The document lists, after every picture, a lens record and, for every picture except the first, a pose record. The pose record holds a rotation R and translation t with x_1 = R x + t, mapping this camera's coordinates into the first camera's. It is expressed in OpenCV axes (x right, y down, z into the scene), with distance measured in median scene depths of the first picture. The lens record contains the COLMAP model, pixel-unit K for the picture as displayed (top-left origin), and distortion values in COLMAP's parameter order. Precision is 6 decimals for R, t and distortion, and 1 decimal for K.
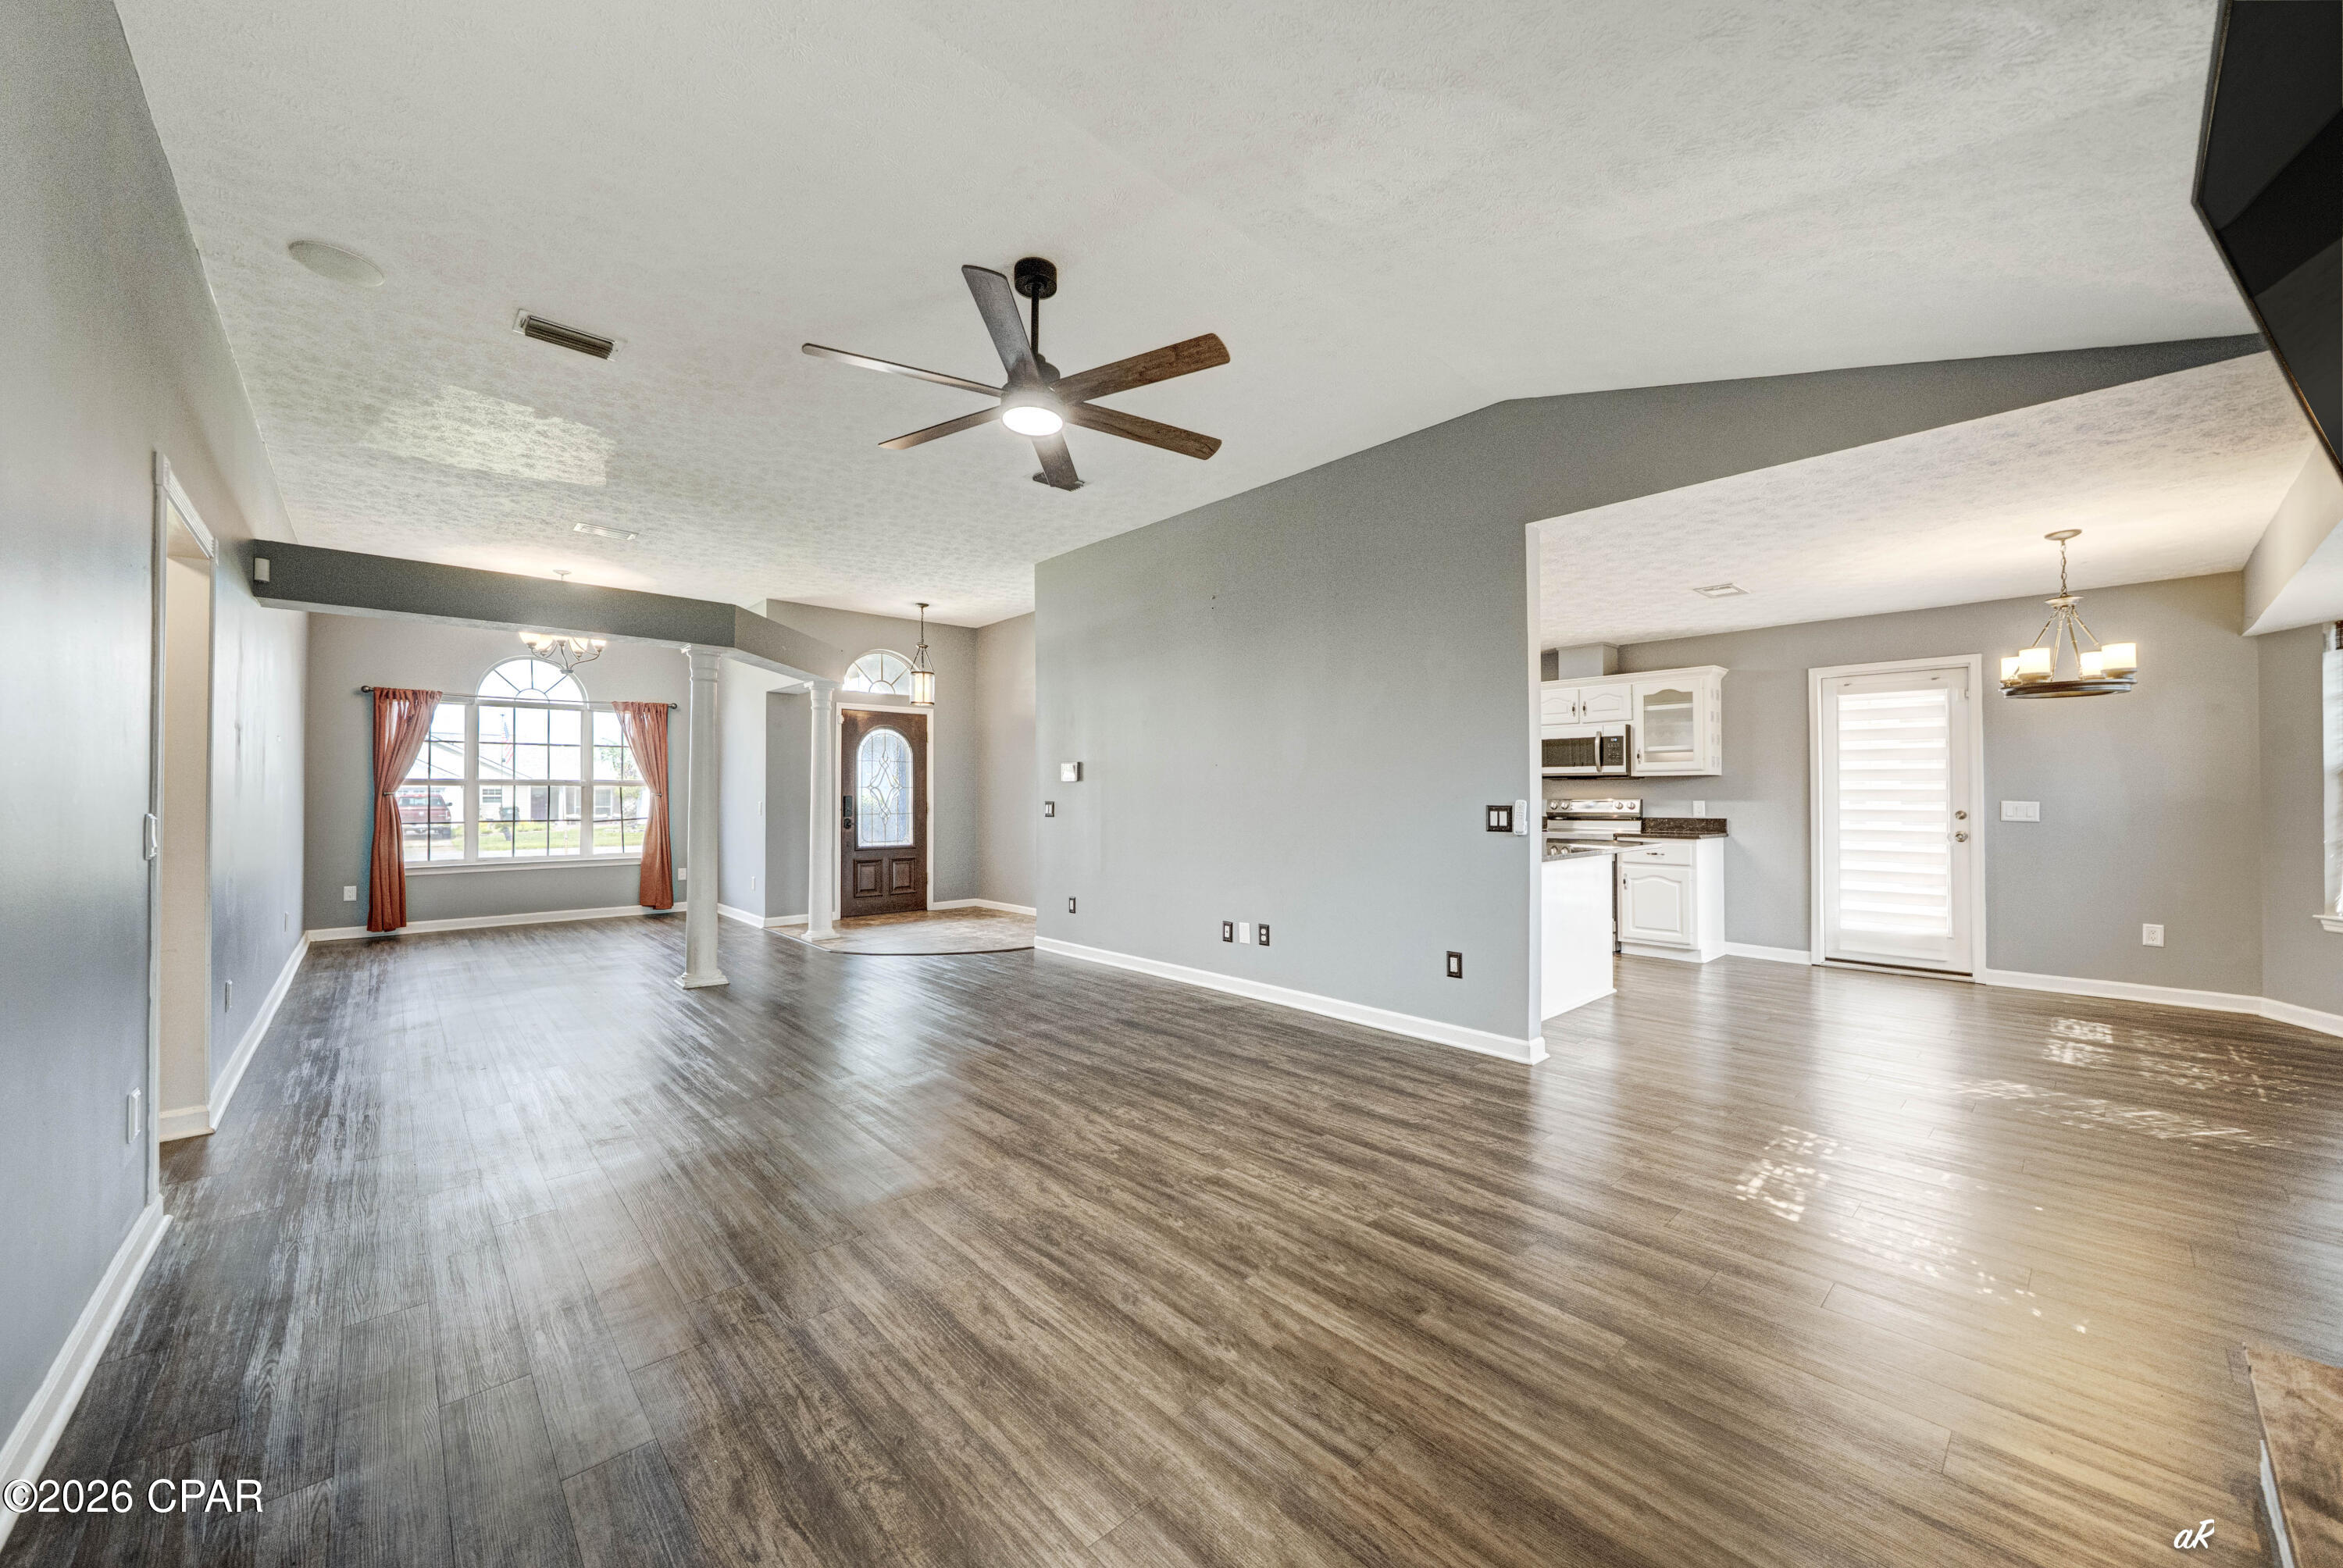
lens RADIAL K [[927.9, 0, 1152.5], [0, 927.9, 782.7], [0, 0, 1]] dist [-0.016012, -0.000033]
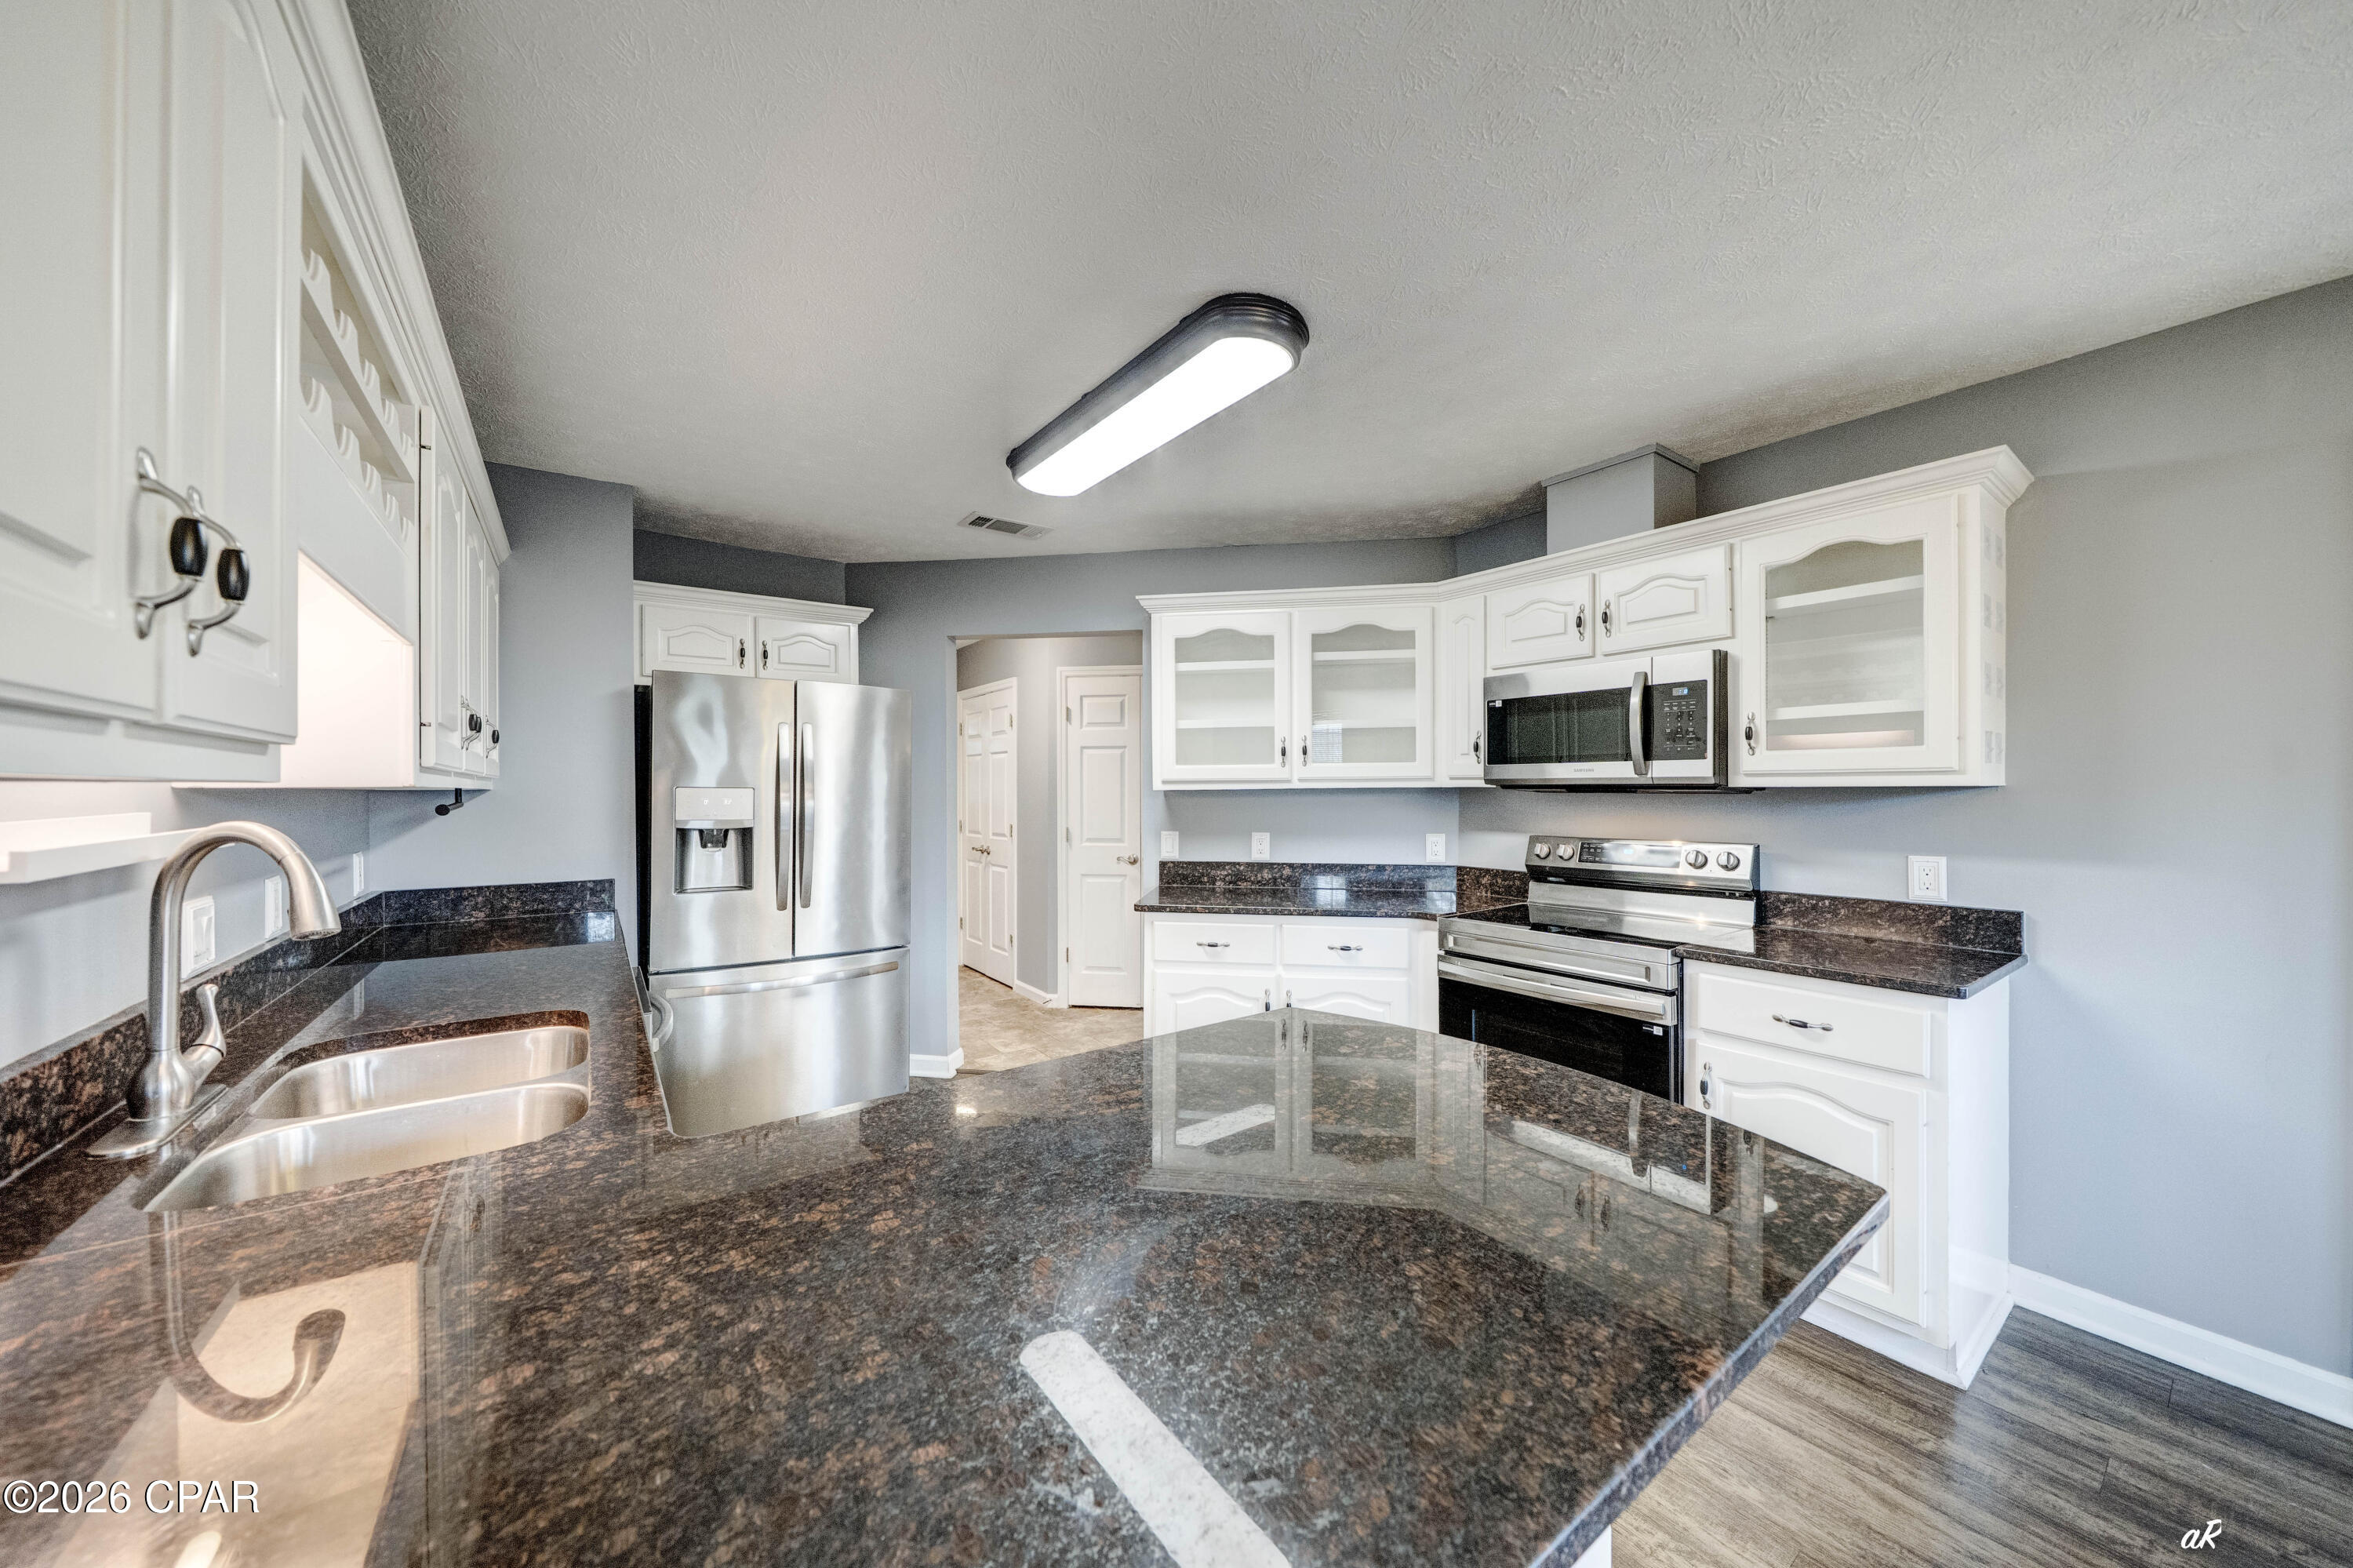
lens RADIAL K [[830.5, 0, 1182.6], [0, 830.5, 791.2], [0, 0, 1]] dist [-0.005324, 0.000237]
pose [[0.993109, 0.005251, -0.117074, 0.346200], [-0.003871, 0.999920, 0.012007, -0.008796], [0.117128, -0.011471, 0.993051, 0.656339]]
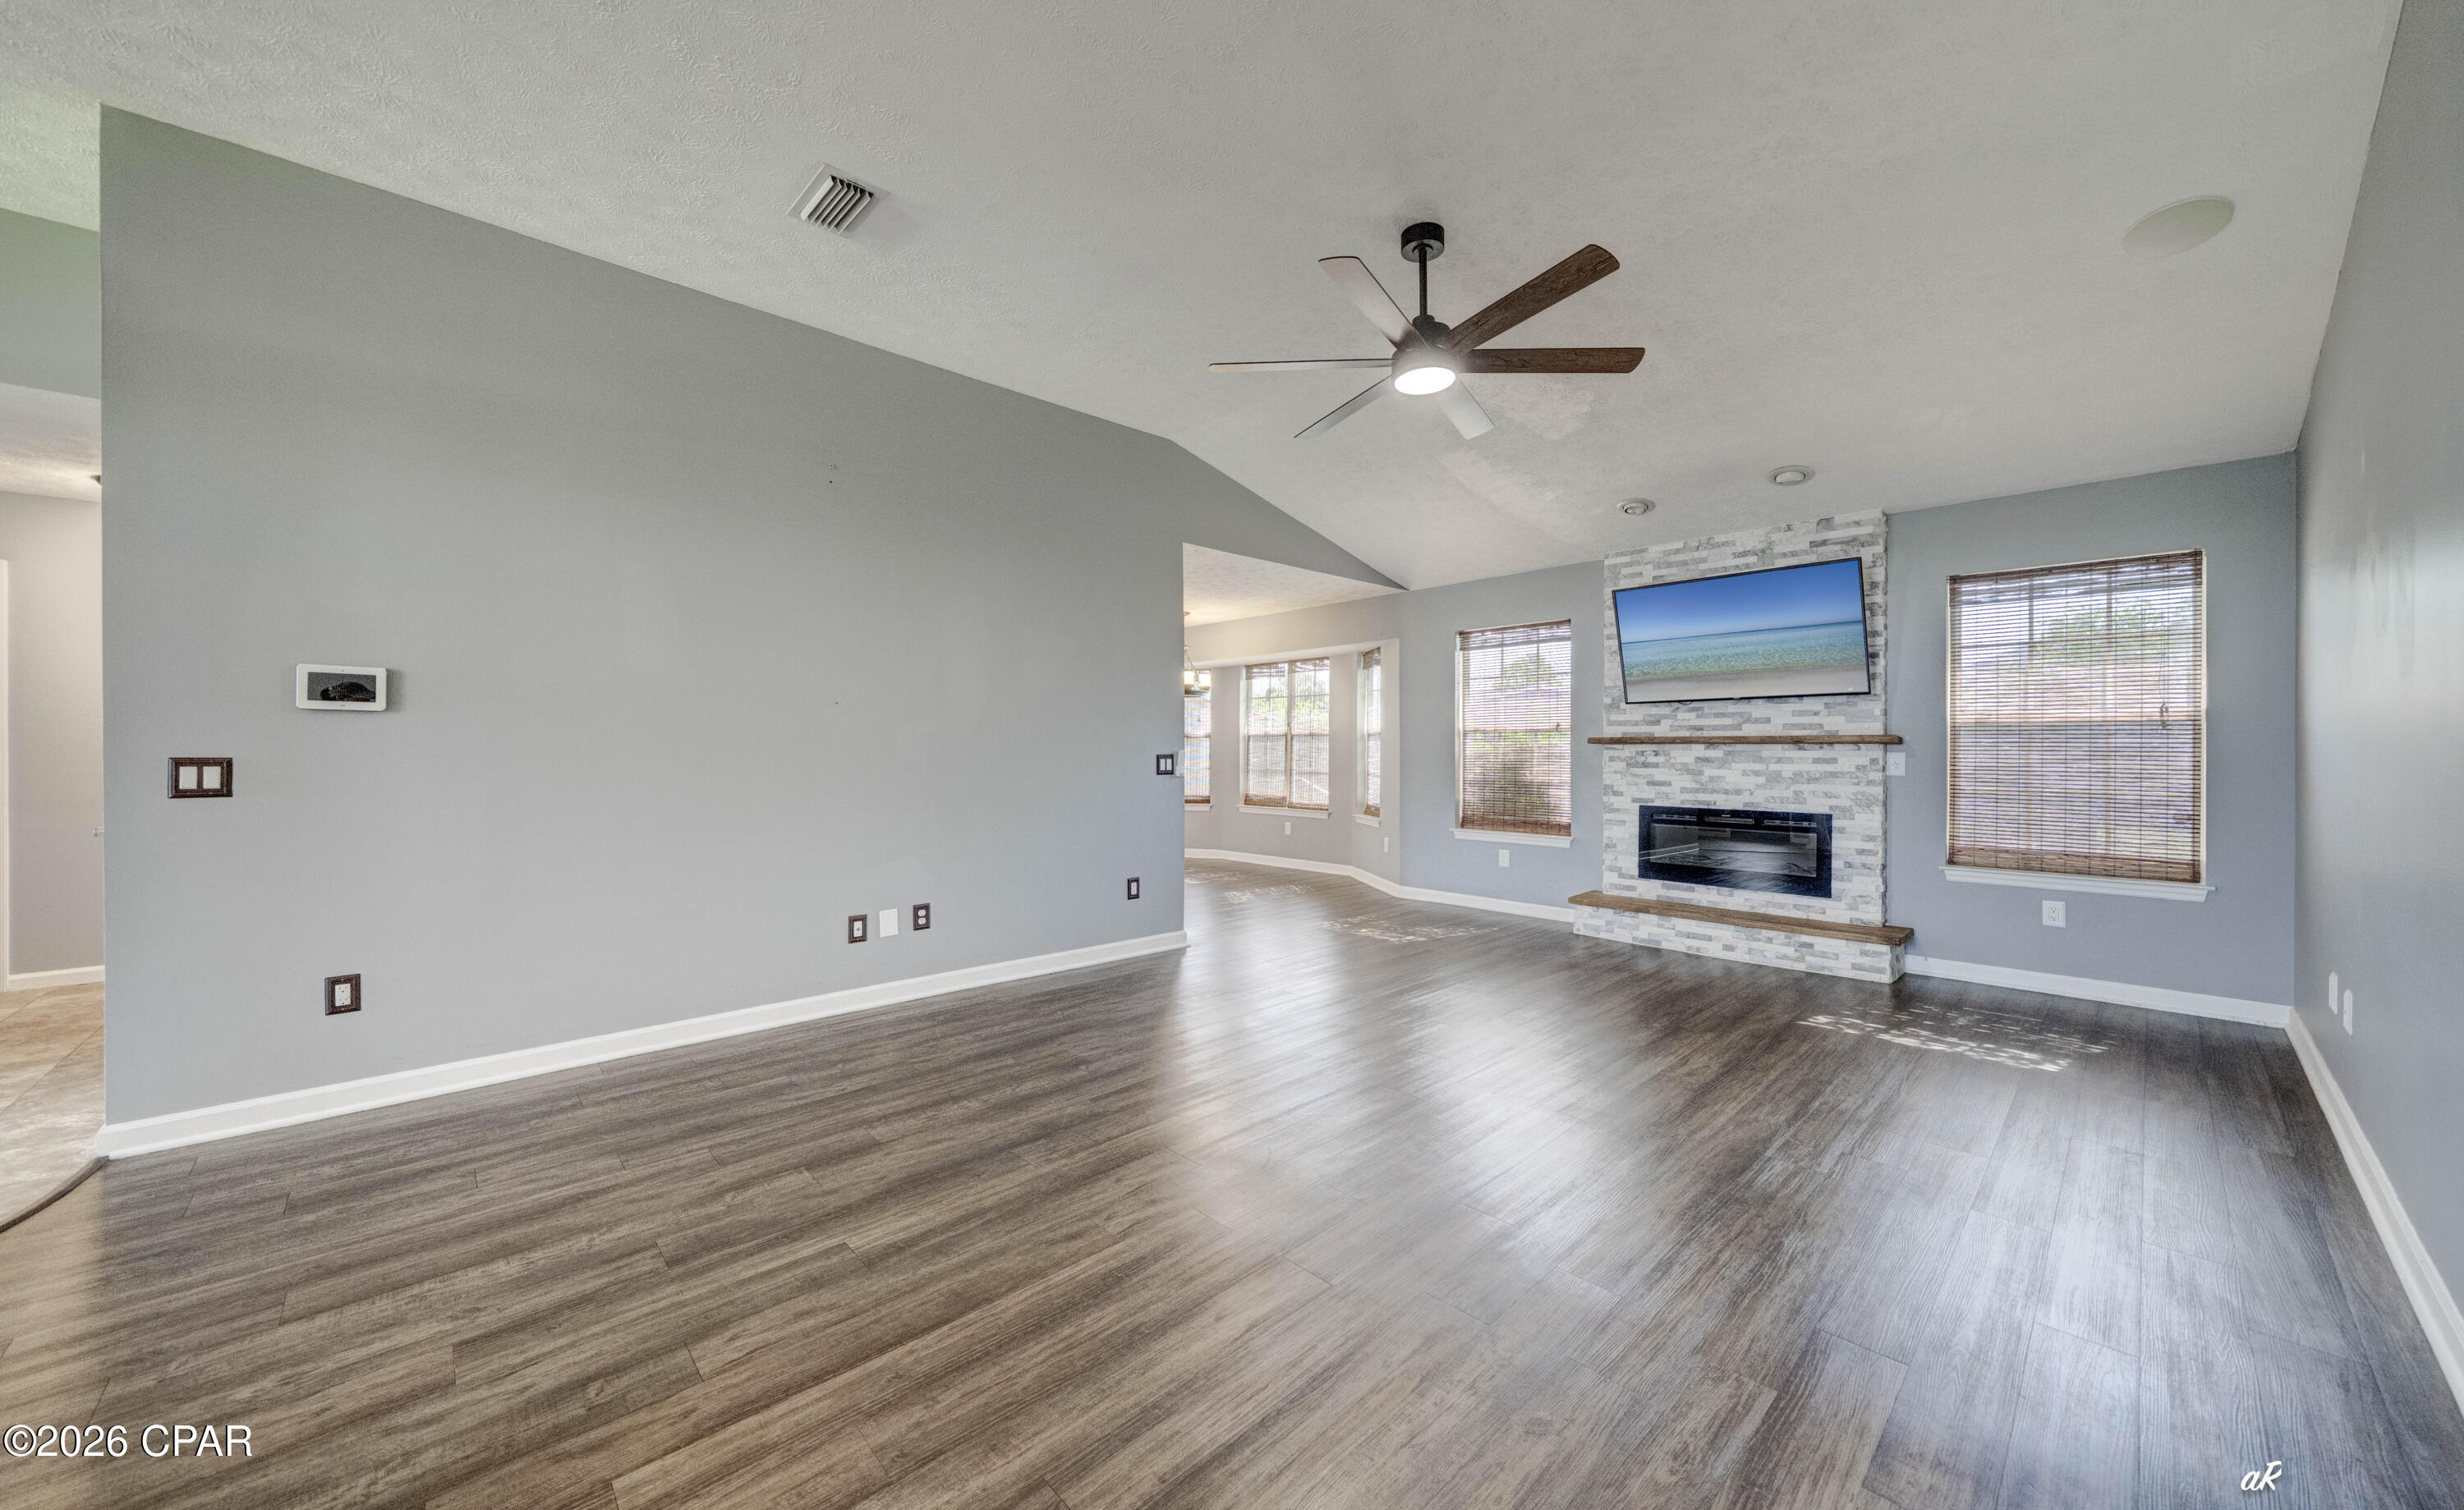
lens RADIAL K [[856.3, 0, 1236.1], [0, 856.3, 751.4], [0, 0, 1]] dist [-0.005866, -0.000232]
pose [[-0.041430, -0.002127, 0.999139, -0.504352], [0.002696, 0.999994, 0.002241, 0.011004], [-0.999138, 0.002787, -0.041424, 0.585242]]
